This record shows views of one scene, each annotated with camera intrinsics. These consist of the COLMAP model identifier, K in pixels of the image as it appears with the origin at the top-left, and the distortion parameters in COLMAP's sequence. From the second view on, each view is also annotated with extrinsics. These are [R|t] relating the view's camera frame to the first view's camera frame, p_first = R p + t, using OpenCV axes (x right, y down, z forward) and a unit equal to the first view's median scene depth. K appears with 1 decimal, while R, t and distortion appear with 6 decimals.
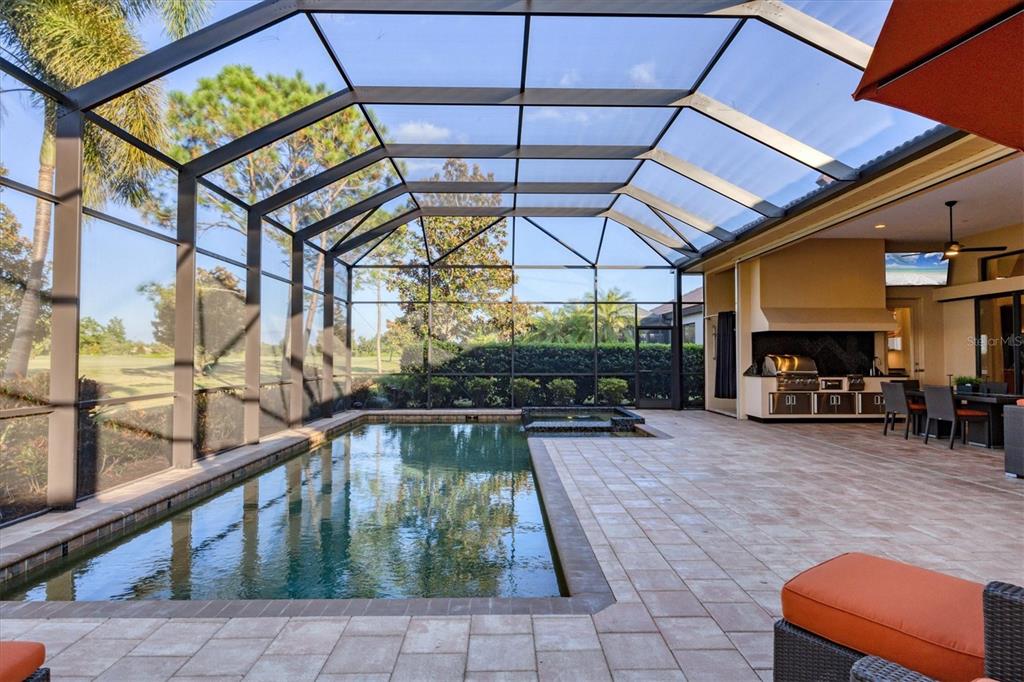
lens RADIAL K [[543.5, 0, 512.0], [0, 543.5, 341.0], [0, 0, 1]] dist [-0.000150, -0.000079]
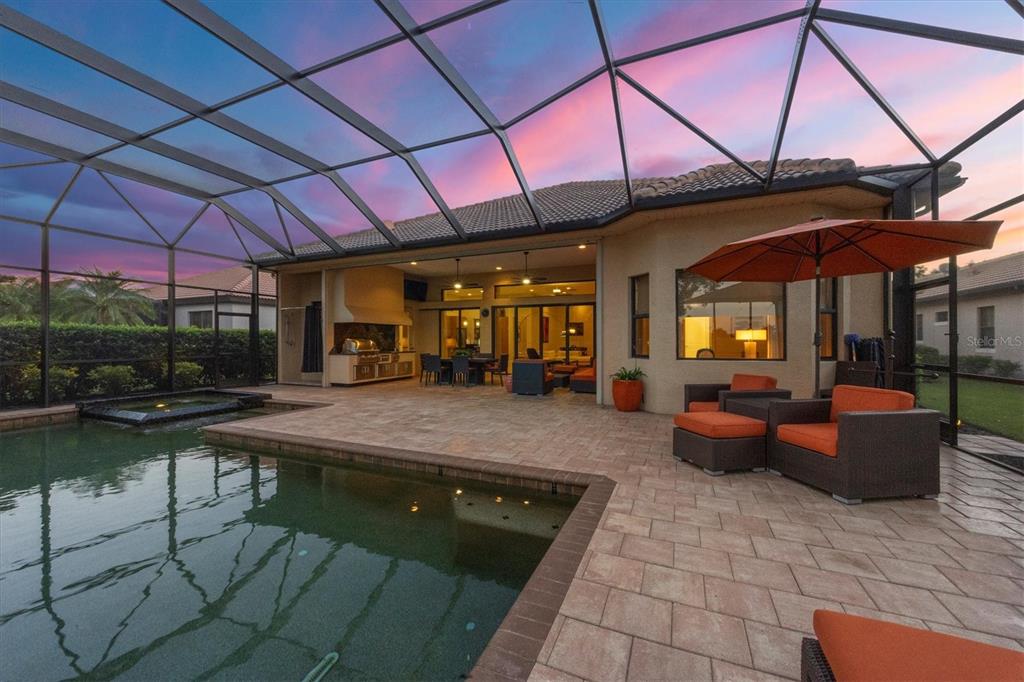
lens RADIAL K [[388.5, 0, 512.0], [0, 388.5, 341.0], [0, 0, 1]] dist [-0.000815, -0.000004]
pose [[0.410116, 0.000835, 0.912033, -0.272172], [-0.026532, 0.999587, 0.011015, 0.007491], [-0.911648, -0.028716, 0.409968, 0.188892]]
